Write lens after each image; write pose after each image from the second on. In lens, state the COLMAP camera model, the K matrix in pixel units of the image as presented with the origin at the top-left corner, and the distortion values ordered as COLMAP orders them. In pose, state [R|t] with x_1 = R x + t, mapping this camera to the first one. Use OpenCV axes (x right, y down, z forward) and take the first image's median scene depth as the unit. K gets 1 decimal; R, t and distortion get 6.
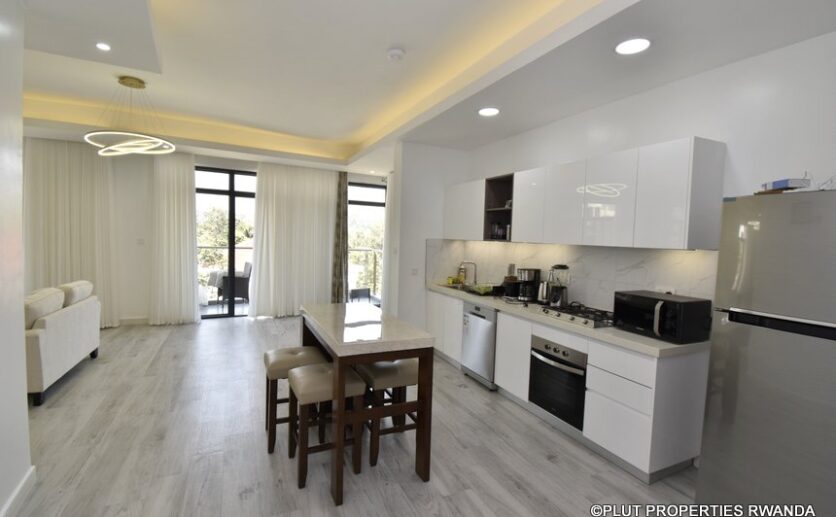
lens RADIAL K [[381.9, 0, 418.0], [0, 381.9, 258.5], [0, 0, 1]] dist [-0.001519, -0.000162]
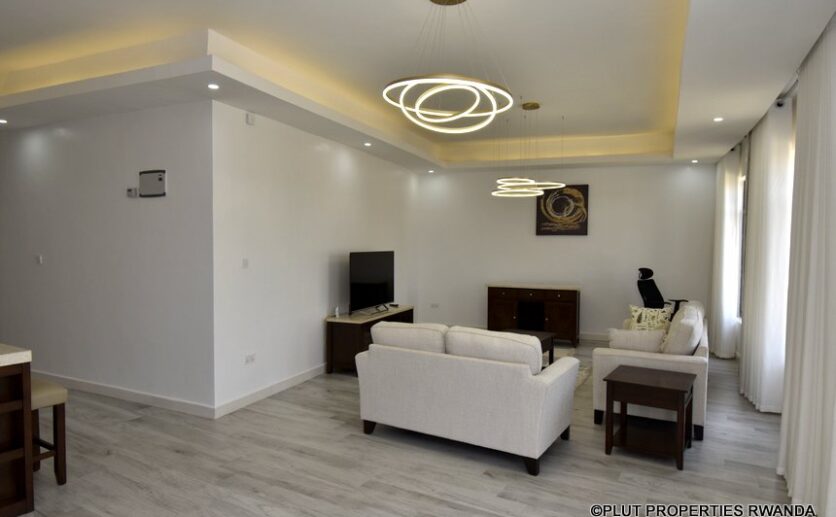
lens RADIAL K [[550.9, 0, 427.6], [0, 550.9, 255.9], [0, 0, 1]] dist [-0.009719, -0.001120]
pose [[-0.814326, -0.003362, -0.580397, -0.304831], [-0.067423, 0.993761, 0.088842, -0.186068], [0.576478, 0.111479, -0.809473, 2.104292]]
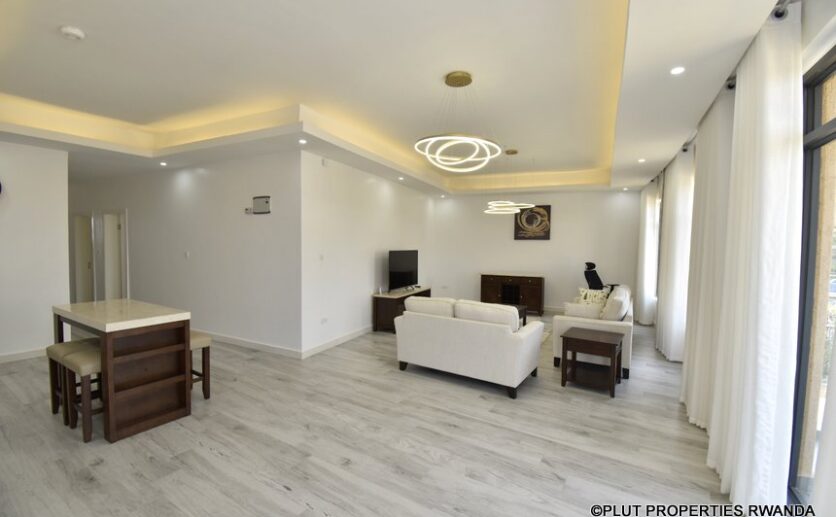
lens RADIAL K [[380.4, 0, 420.5], [0, 380.4, 257.6], [0, 0, 1]] dist [-0.001388, -0.000697]
pose [[-0.839074, -0.001822, -0.544014, -0.257519], [-0.067625, 0.992588, 0.100978, -0.185656], [0.539798, 0.121518, -0.832978, 2.139151]]
